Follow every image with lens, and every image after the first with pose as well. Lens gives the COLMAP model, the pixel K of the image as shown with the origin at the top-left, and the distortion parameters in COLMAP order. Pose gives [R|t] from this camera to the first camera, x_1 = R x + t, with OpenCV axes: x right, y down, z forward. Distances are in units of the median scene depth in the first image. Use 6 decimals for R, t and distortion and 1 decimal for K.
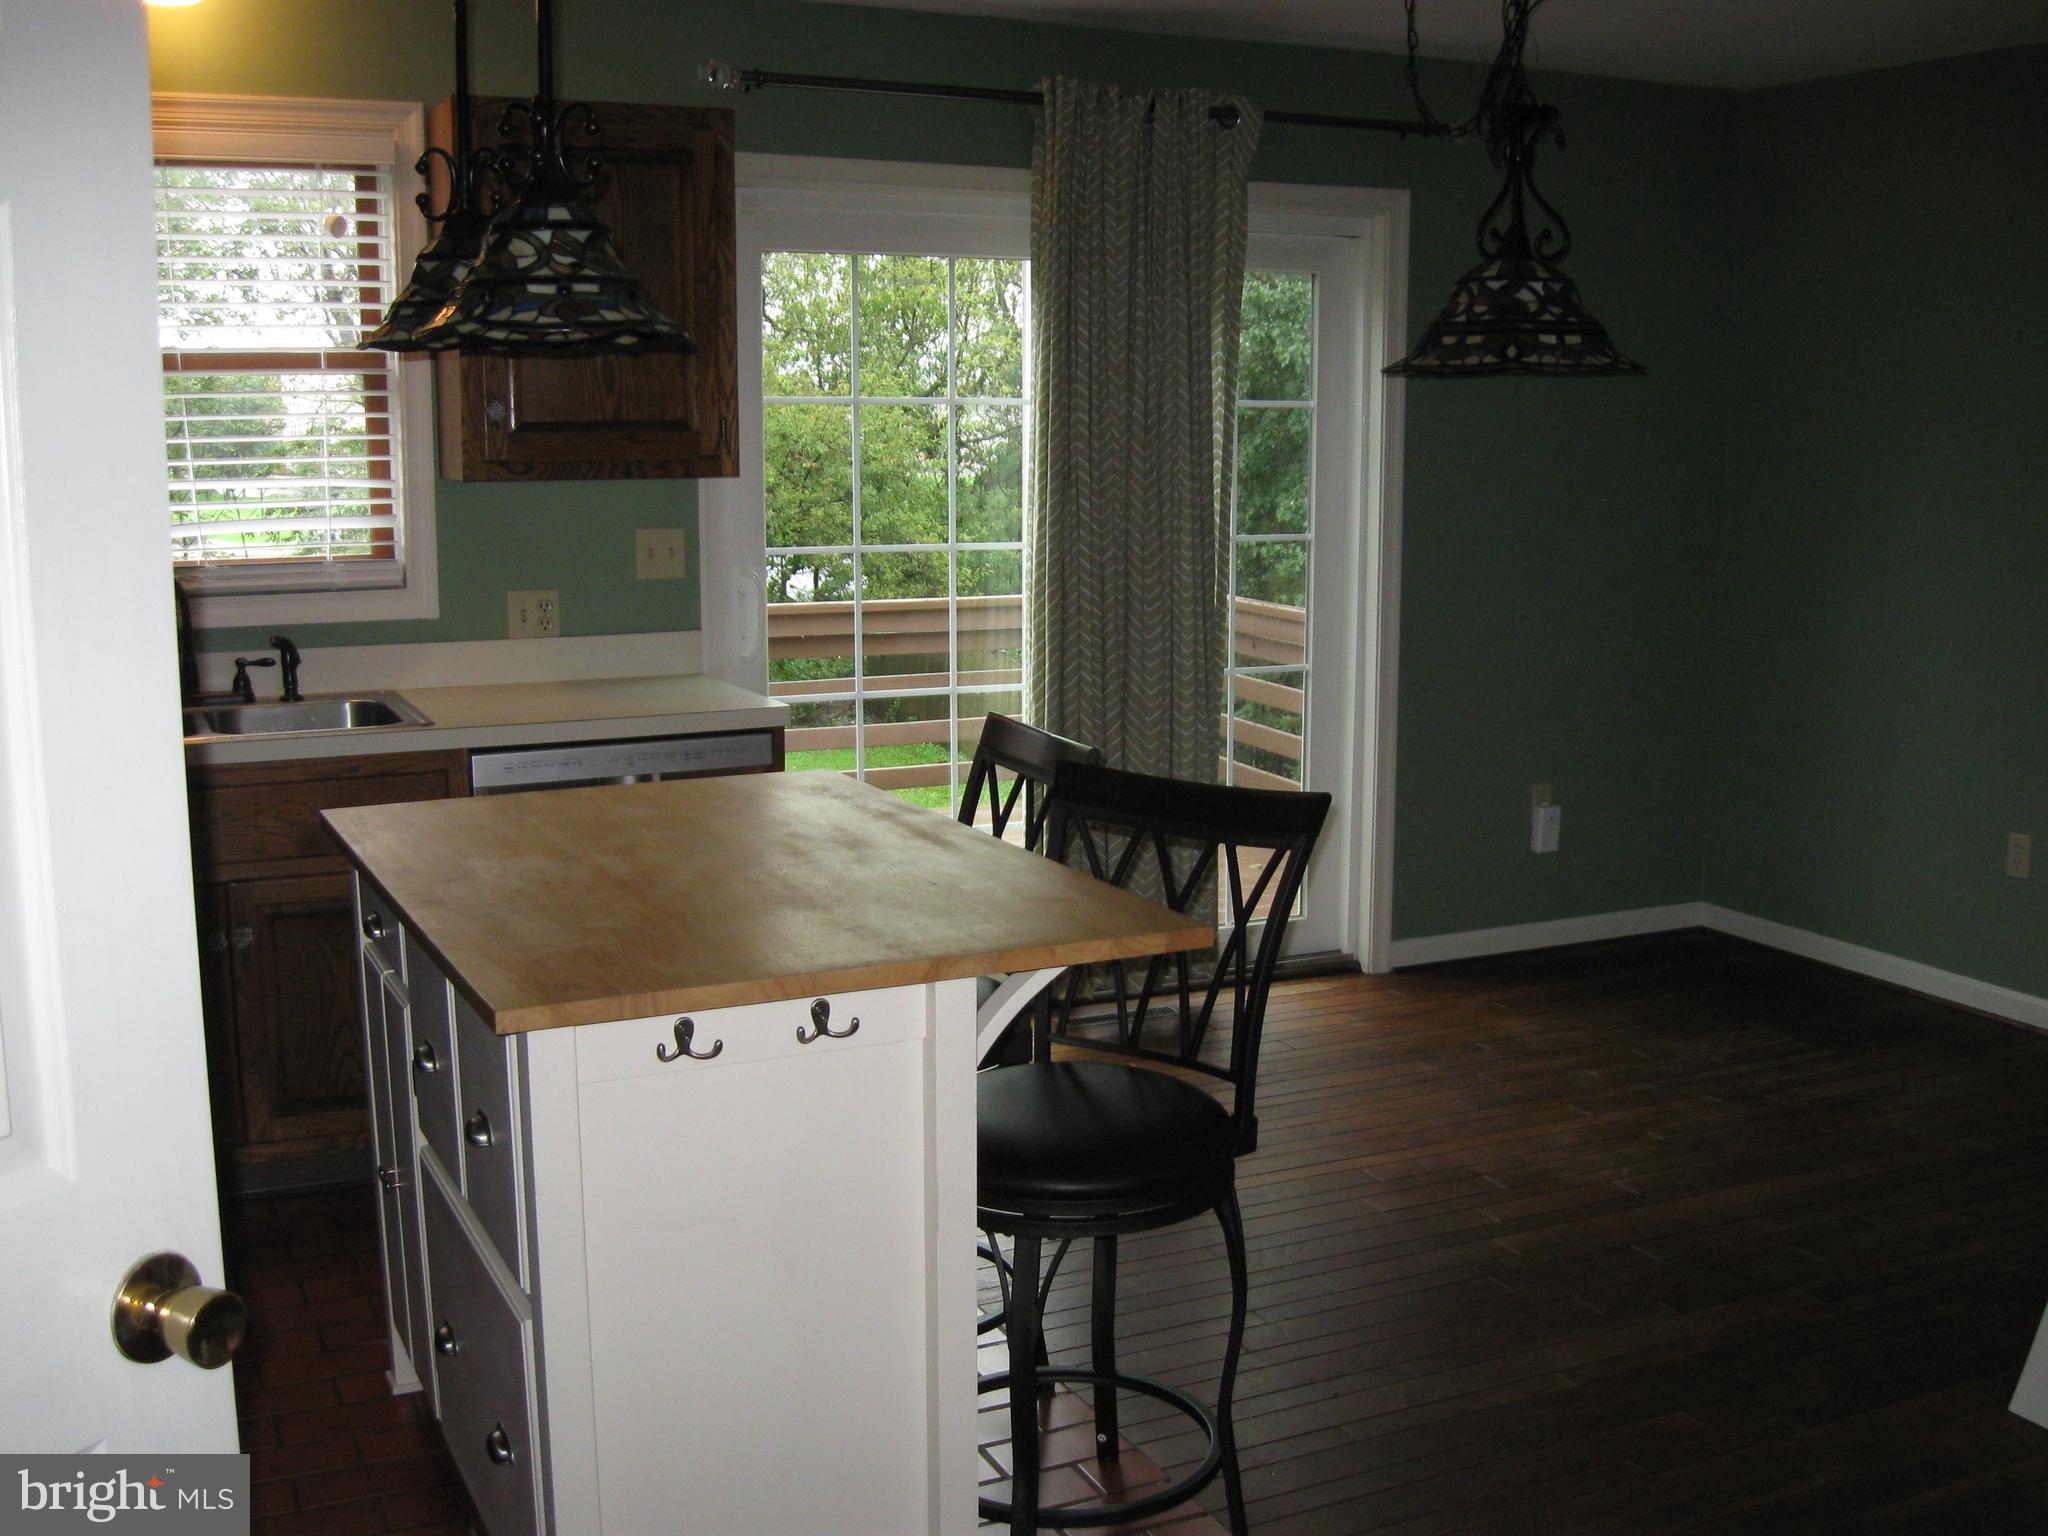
lens RADIAL K [[2141.4, 0, 1024.0], [0, 2141.4, 768.0], [0, 0, 1]] dist [-0.134251, 0.028372]
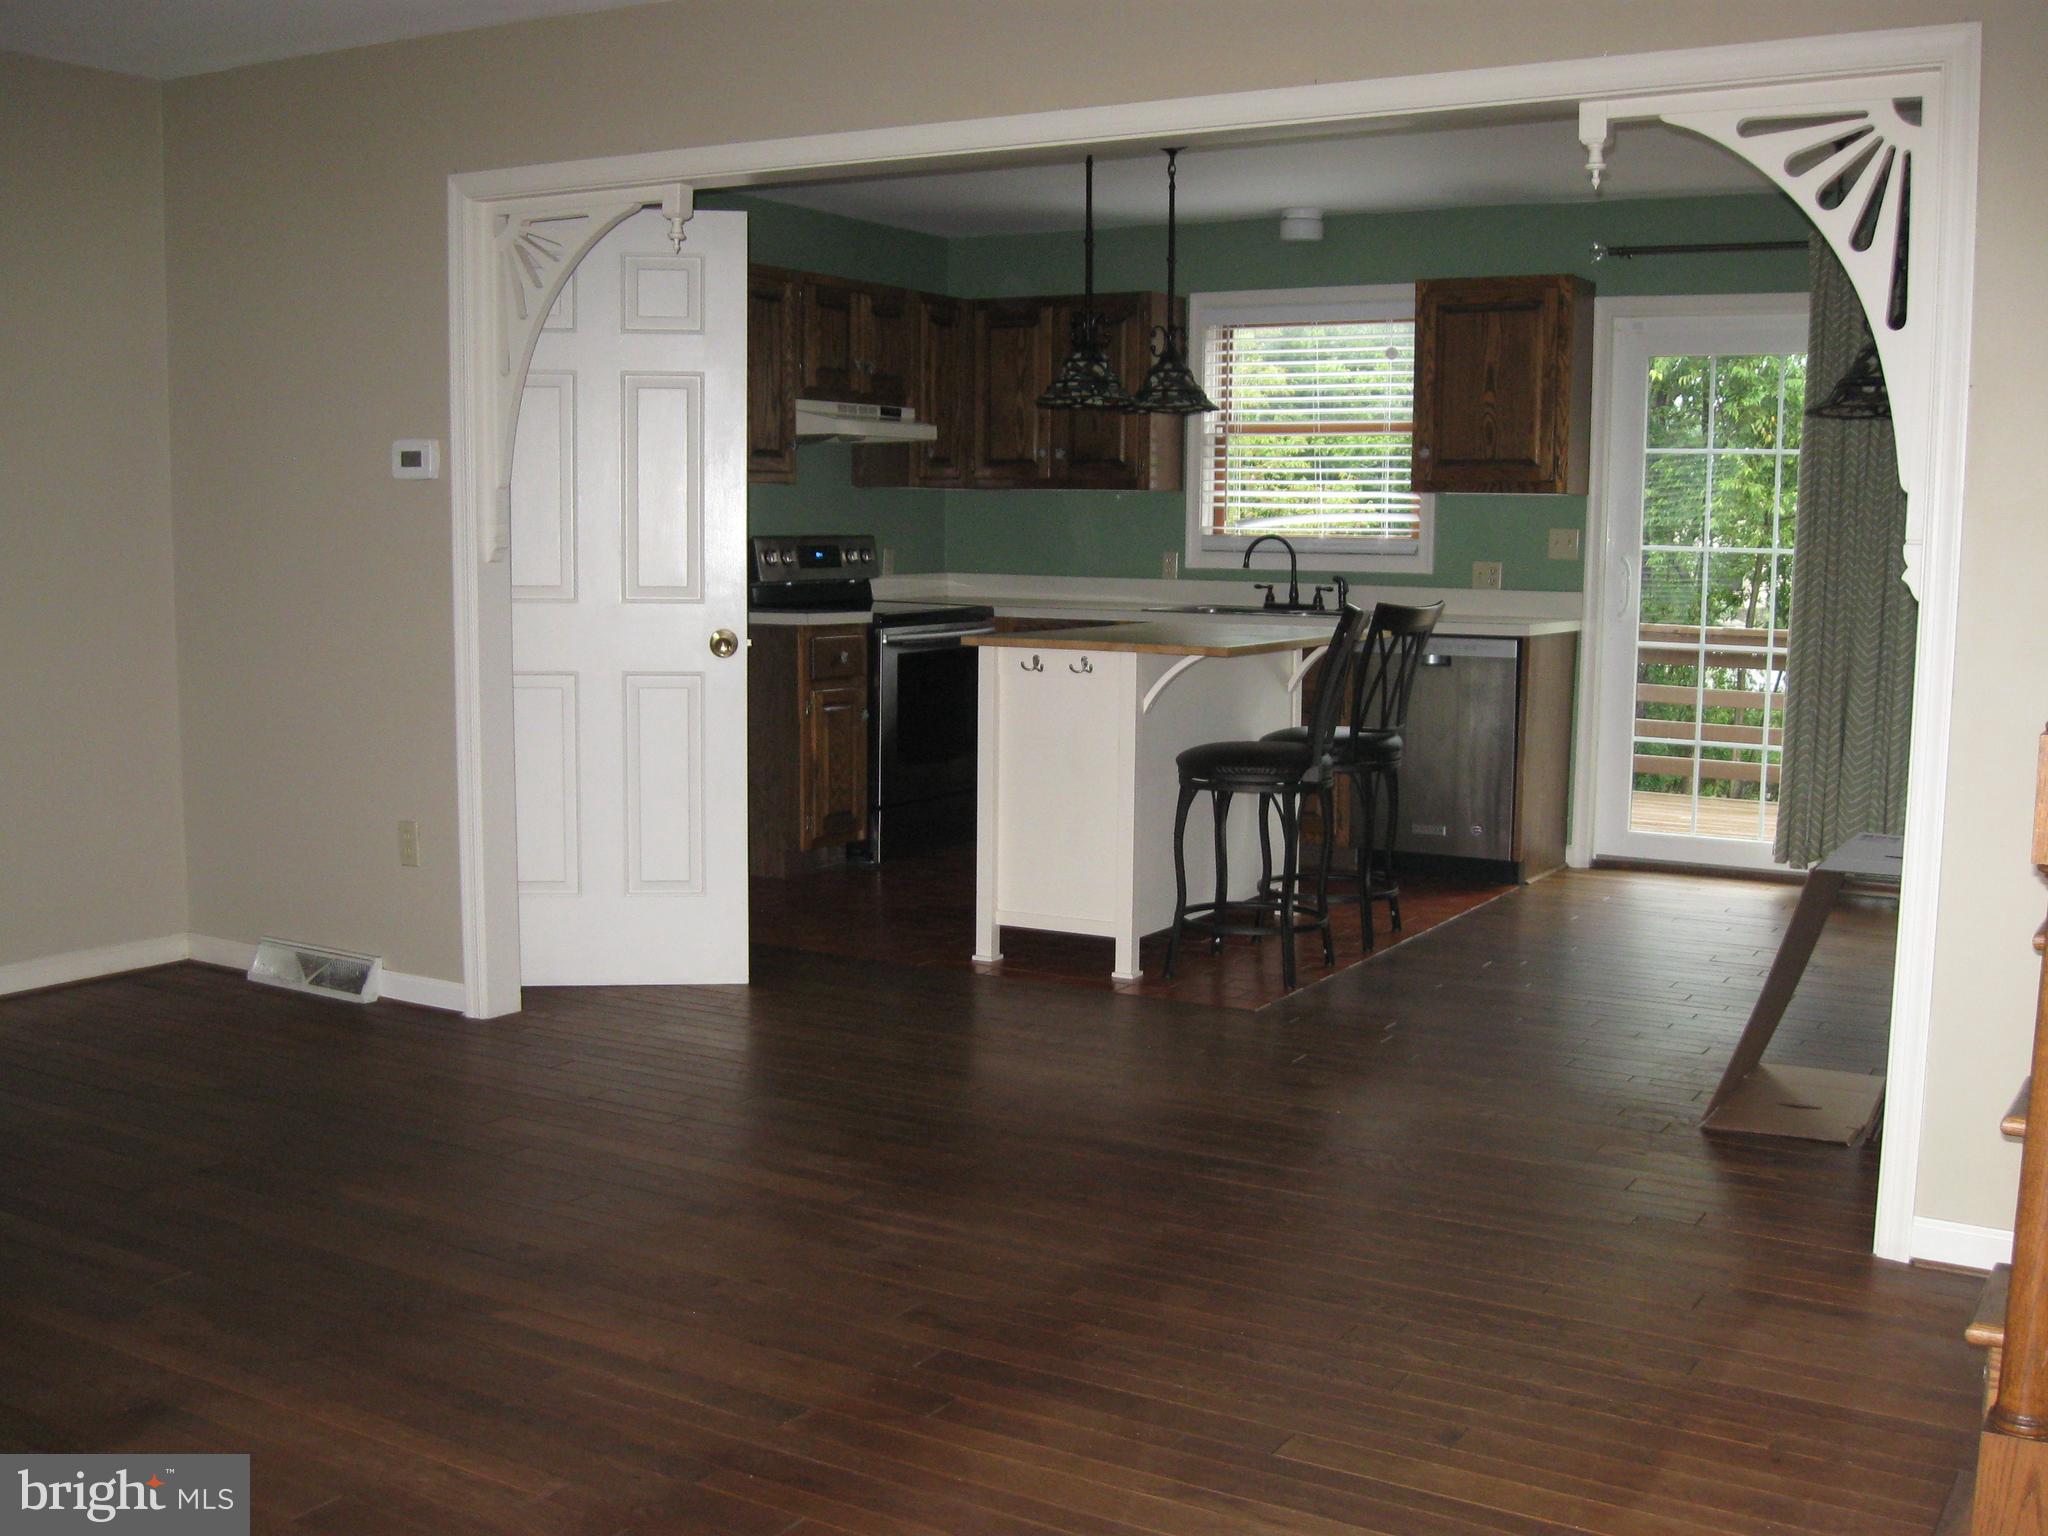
lens RADIAL K [[2141.4, 0, 1024.0], [0, 2141.4, 768.0], [0, 0, 1]] dist [-0.134251, 0.028372]
pose [[0.548937, 0.097800, -0.830122, 1.044850], [-0.145211, 0.989188, 0.020516, 0.103770], [0.823154, 0.109281, 0.557204, -0.245851]]
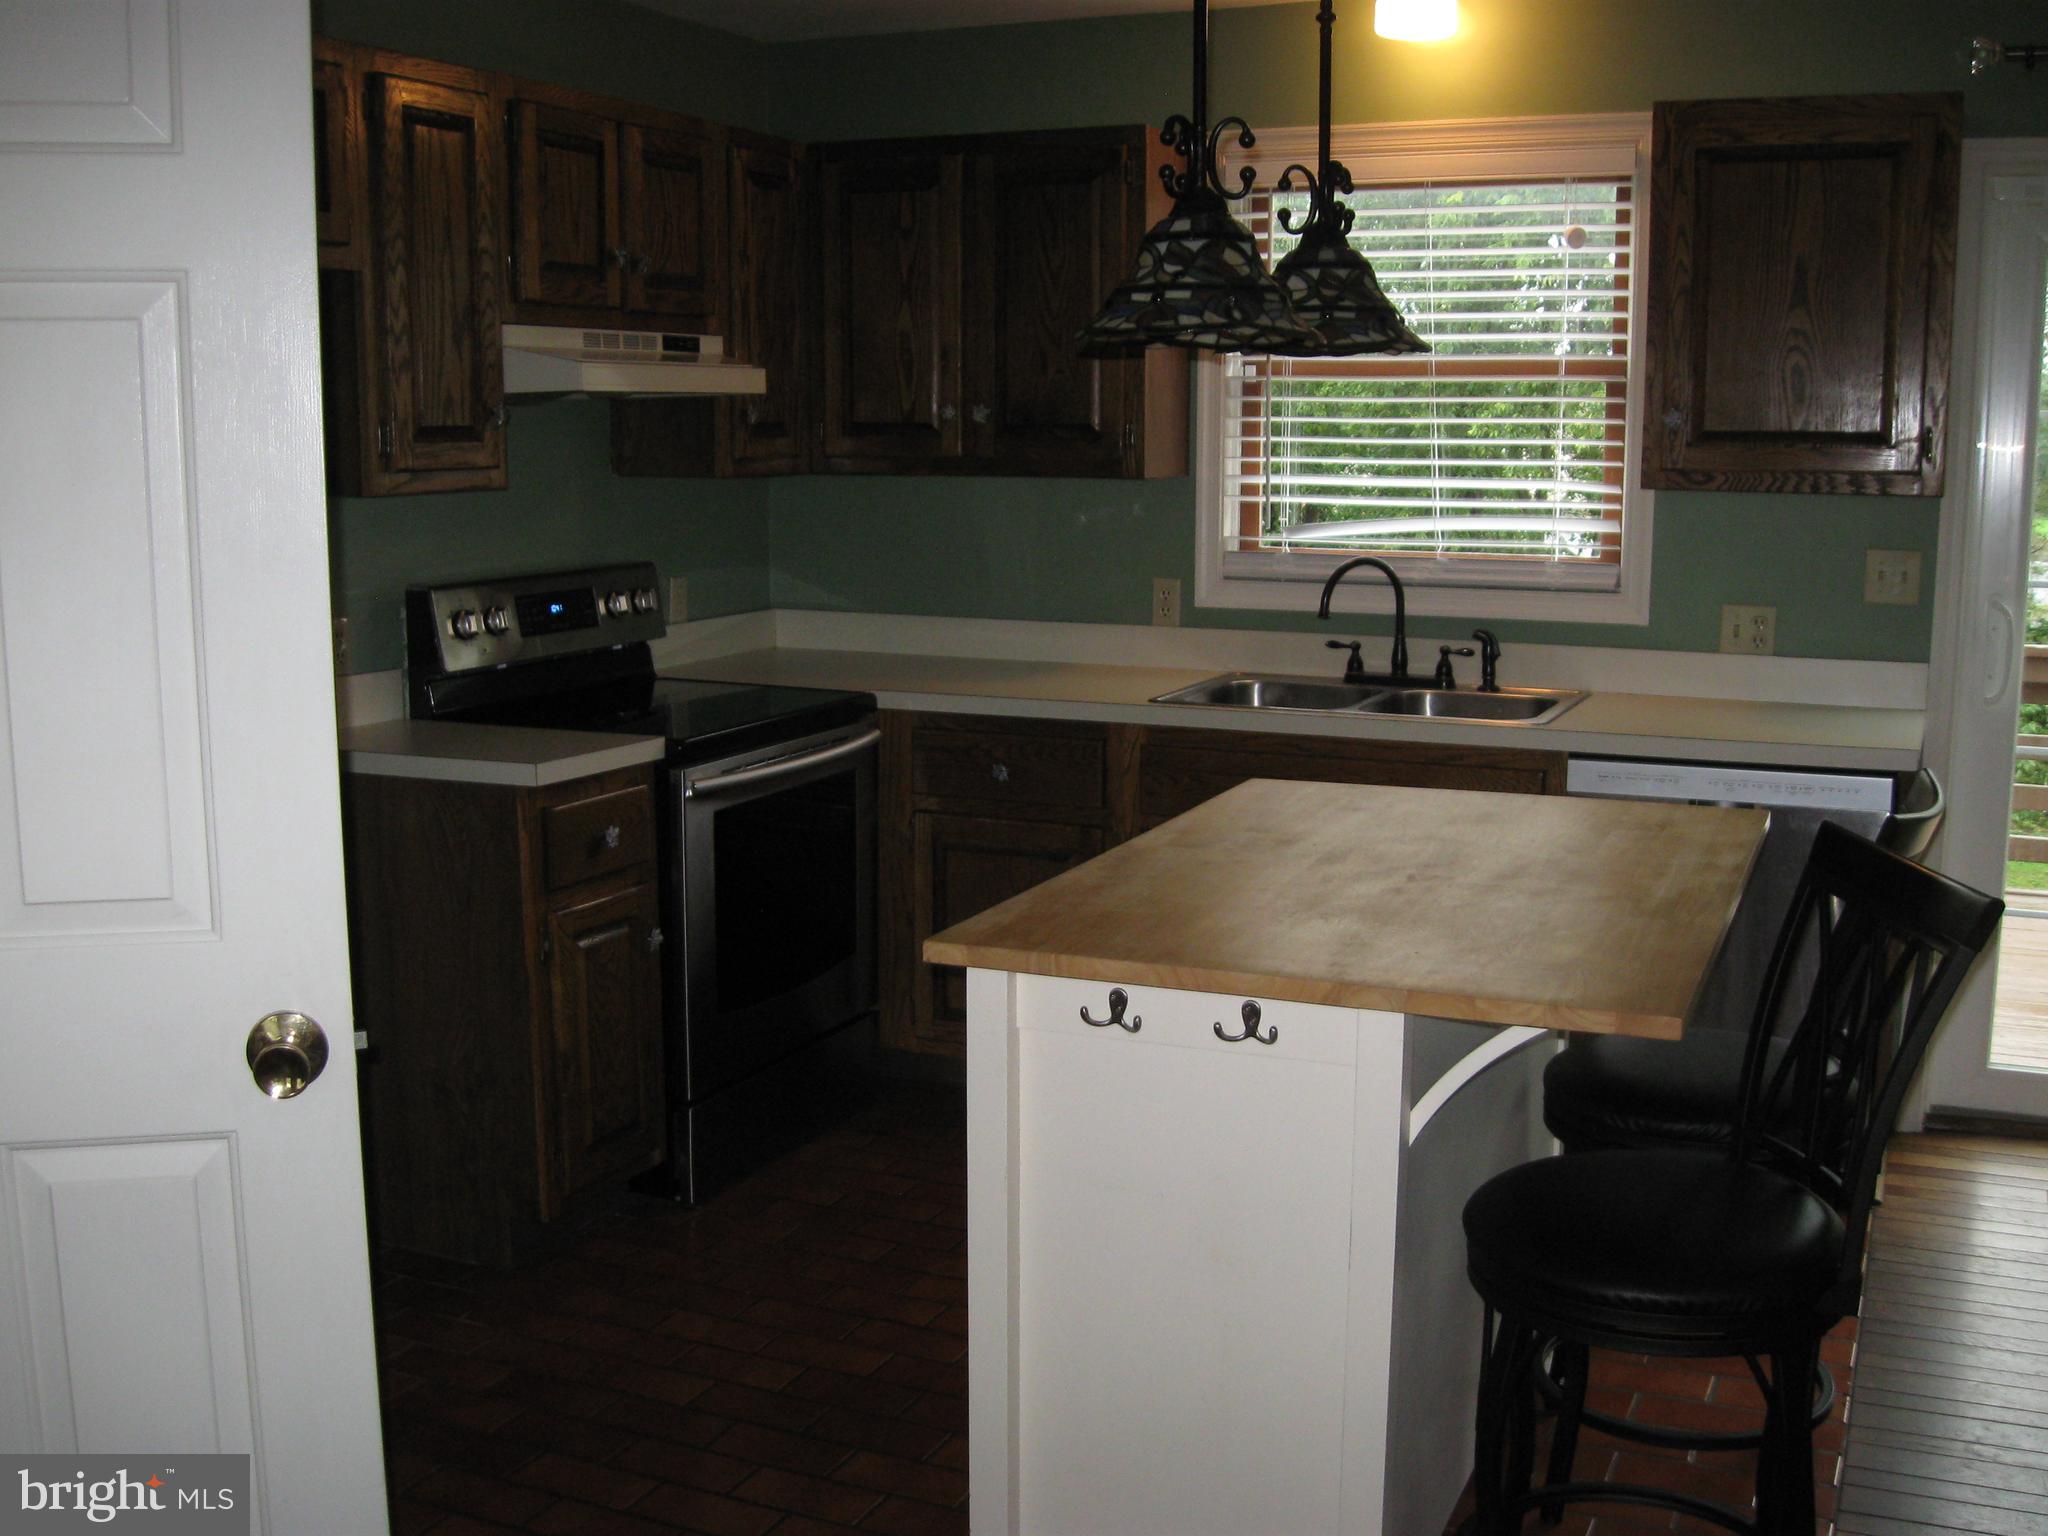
lens RADIAL K [[2105.9, 0, 1024.0], [0, 2105.9, 768.0], [0, 0, 1]] dist [-0.120720, 0.028314]
pose [[0.645014, 0.120591, -0.754596, 0.293102], [-0.124115, 0.990891, 0.052262, -0.019576], [0.754024, 0.059947, 0.654105, 0.142035]]
